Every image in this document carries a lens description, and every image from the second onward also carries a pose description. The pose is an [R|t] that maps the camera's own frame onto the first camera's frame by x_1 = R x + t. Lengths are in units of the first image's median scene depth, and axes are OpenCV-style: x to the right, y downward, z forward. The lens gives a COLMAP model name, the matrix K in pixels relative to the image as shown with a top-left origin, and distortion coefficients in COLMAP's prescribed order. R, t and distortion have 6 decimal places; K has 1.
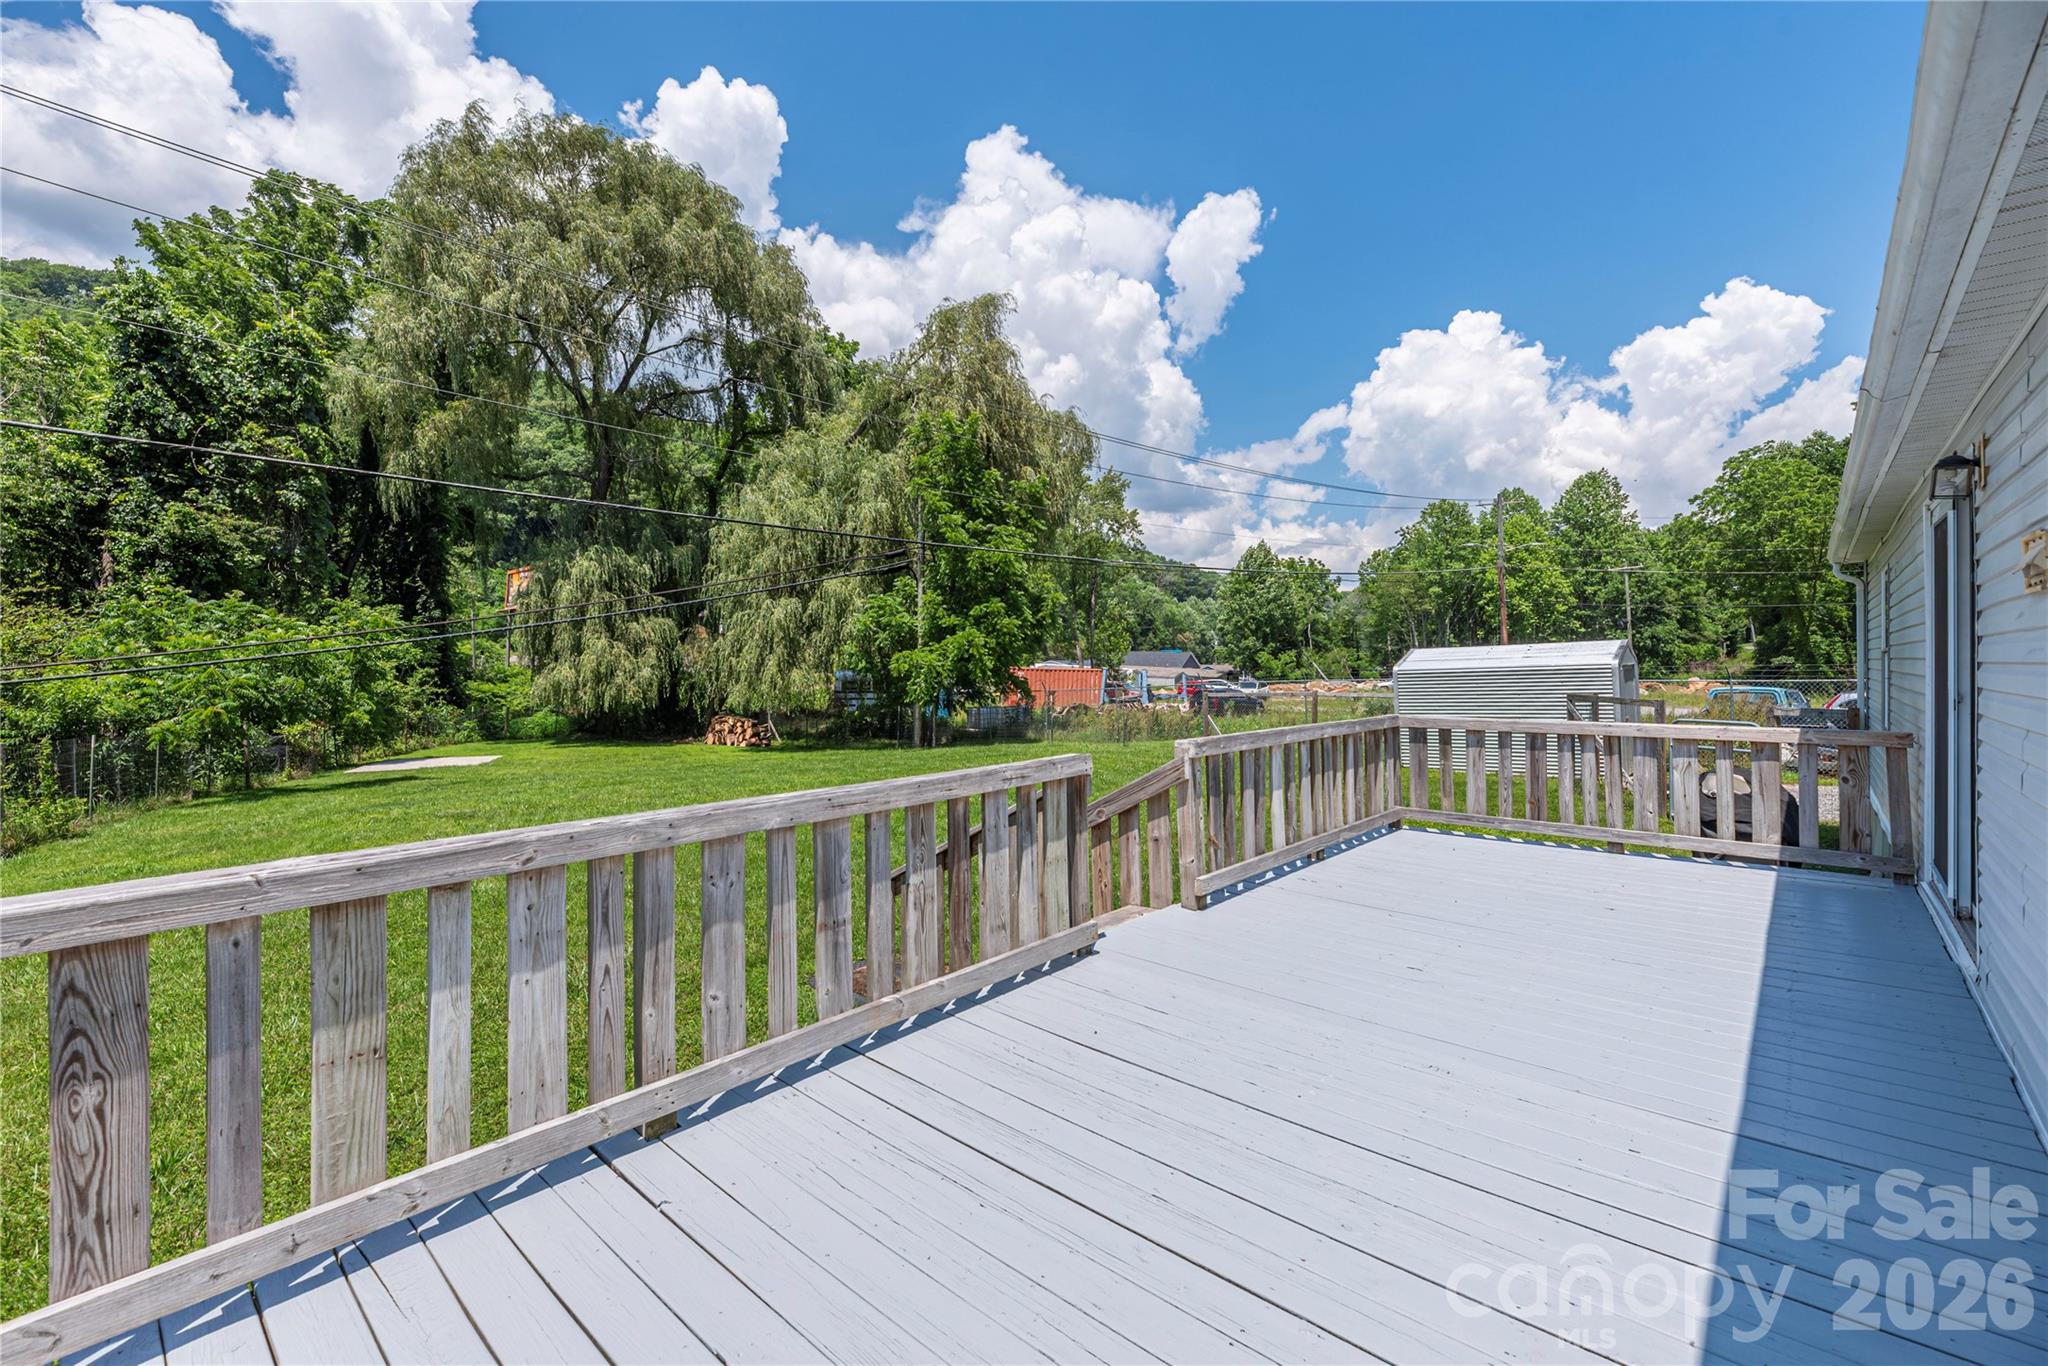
lens RADIAL K [[846.6, 0, 993.5], [0, 846.6, 668.0], [0, 0, 1]] dist [0.001285, -0.000568]
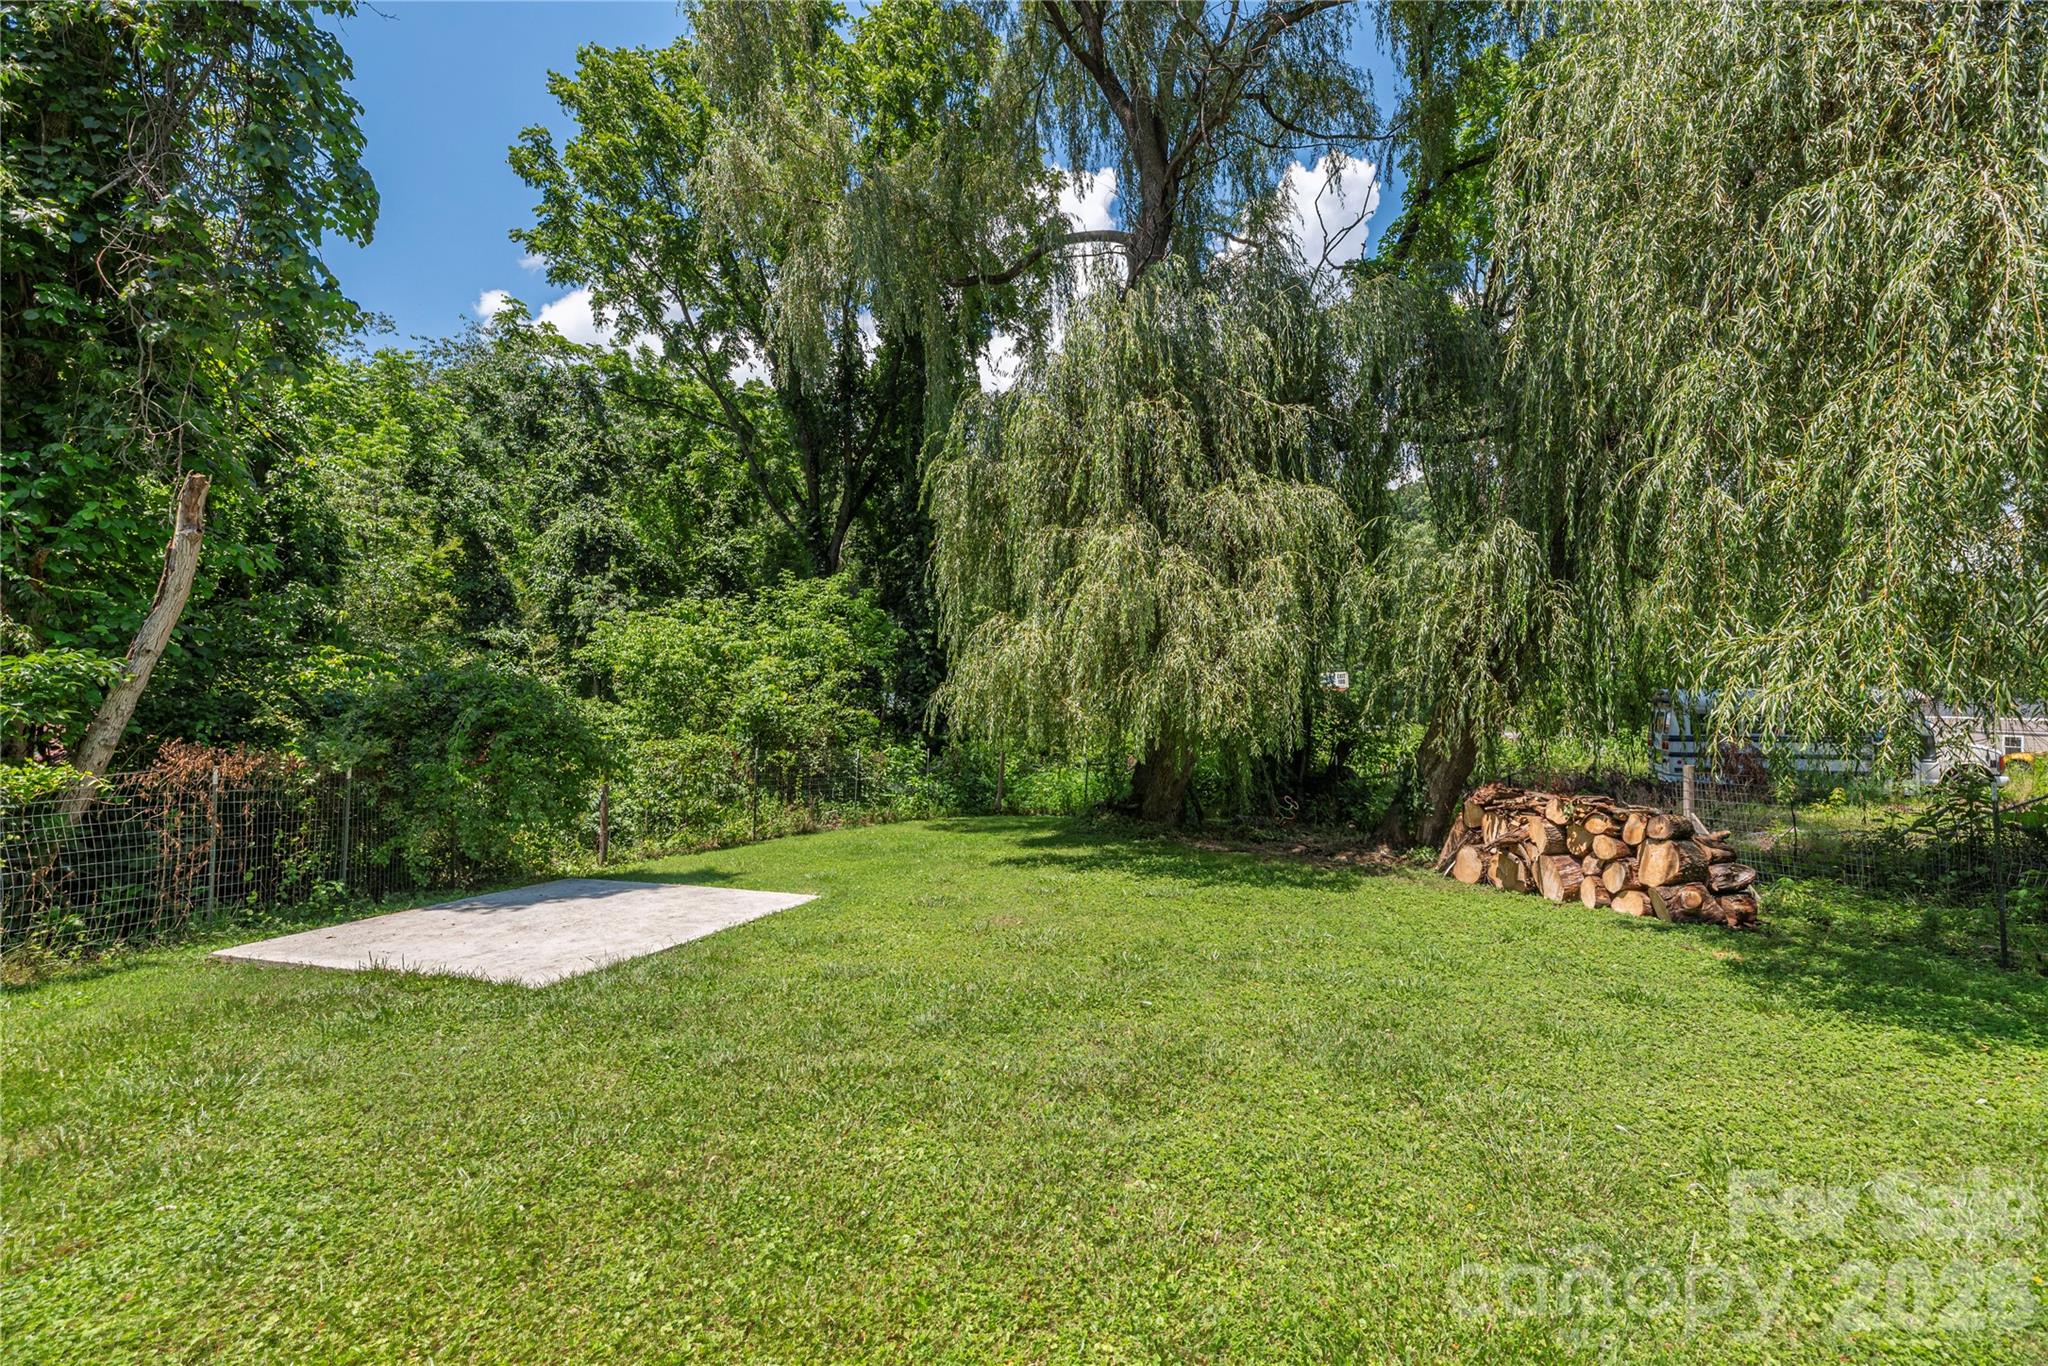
lens RADIAL K [[846.6, 0, 1004.8], [0, 846.6, 665.7], [0, 0, 1]] dist [0.001285, -0.000568]
pose [[0.797683, -0.036404, -0.601978, -0.303779], [-0.004346, 0.997804, -0.066100, 0.036283], [0.603062, 0.055344, 0.795772, 0.709054]]
